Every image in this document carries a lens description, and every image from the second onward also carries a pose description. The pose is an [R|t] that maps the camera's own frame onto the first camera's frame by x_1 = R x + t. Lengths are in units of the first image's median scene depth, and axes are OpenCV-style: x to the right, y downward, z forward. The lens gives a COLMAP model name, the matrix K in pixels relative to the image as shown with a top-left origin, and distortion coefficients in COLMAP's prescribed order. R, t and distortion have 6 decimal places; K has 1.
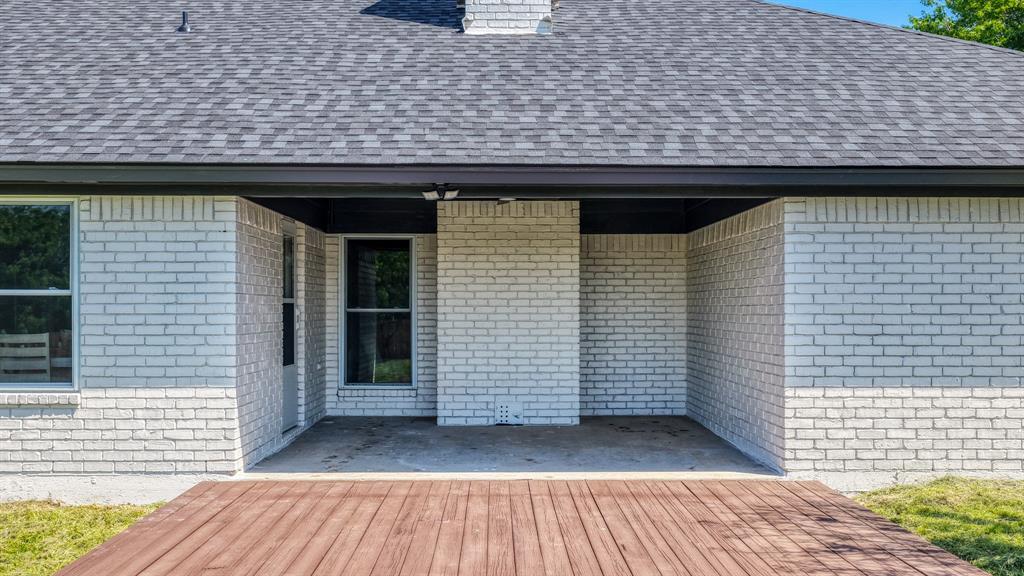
lens RADIAL K [[891.6, 0, 509.1], [0, 891.6, 306.0], [0, 0, 1]] dist [0.002836, -0.000435]
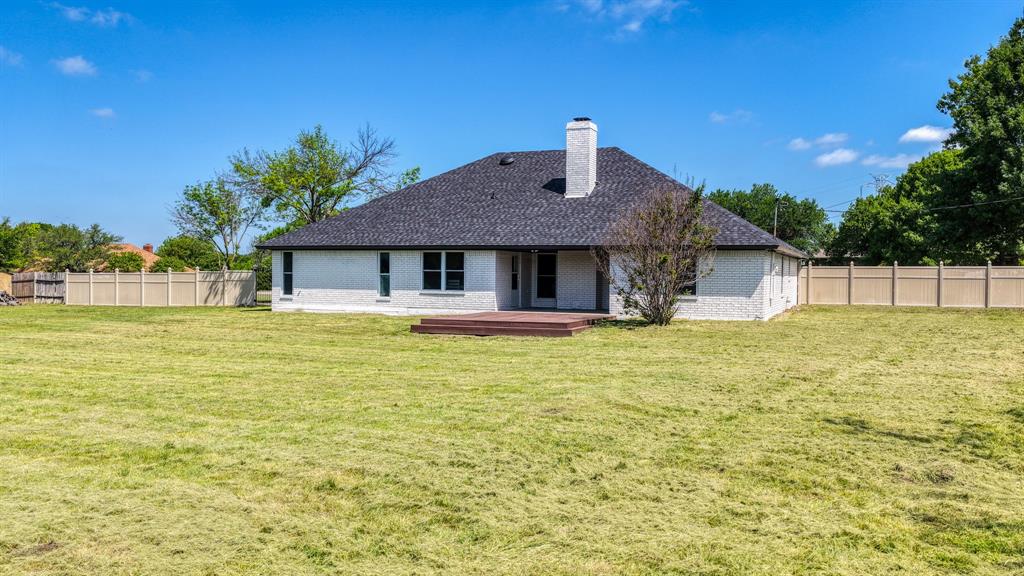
lens RADIAL K [[891.6, 0, 511.1], [0, 891.6, 289.2], [0, 0, 1]] dist [0.002836, -0.000435]
pose [[0.915936, 0.017677, -0.400935, 1.513391], [-0.010567, 0.999745, 0.019936, -0.014246], [0.401185, -0.014023, 0.915890, -2.988034]]
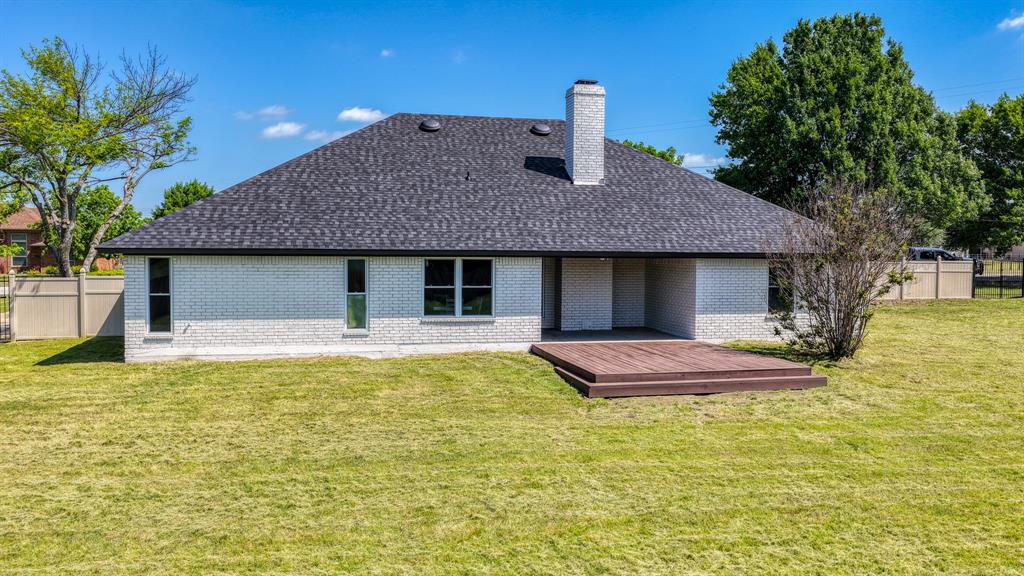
lens RADIAL K [[891.6, 0, 512.6], [0, 891.6, 284.0], [0, 0, 1]] dist [0.002836, -0.000435]
pose [[0.974255, -0.000655, 0.225446, -1.065392], [-0.008857, 0.999112, 0.041182, -0.148269], [-0.225273, -0.042118, 0.973385, -2.012352]]
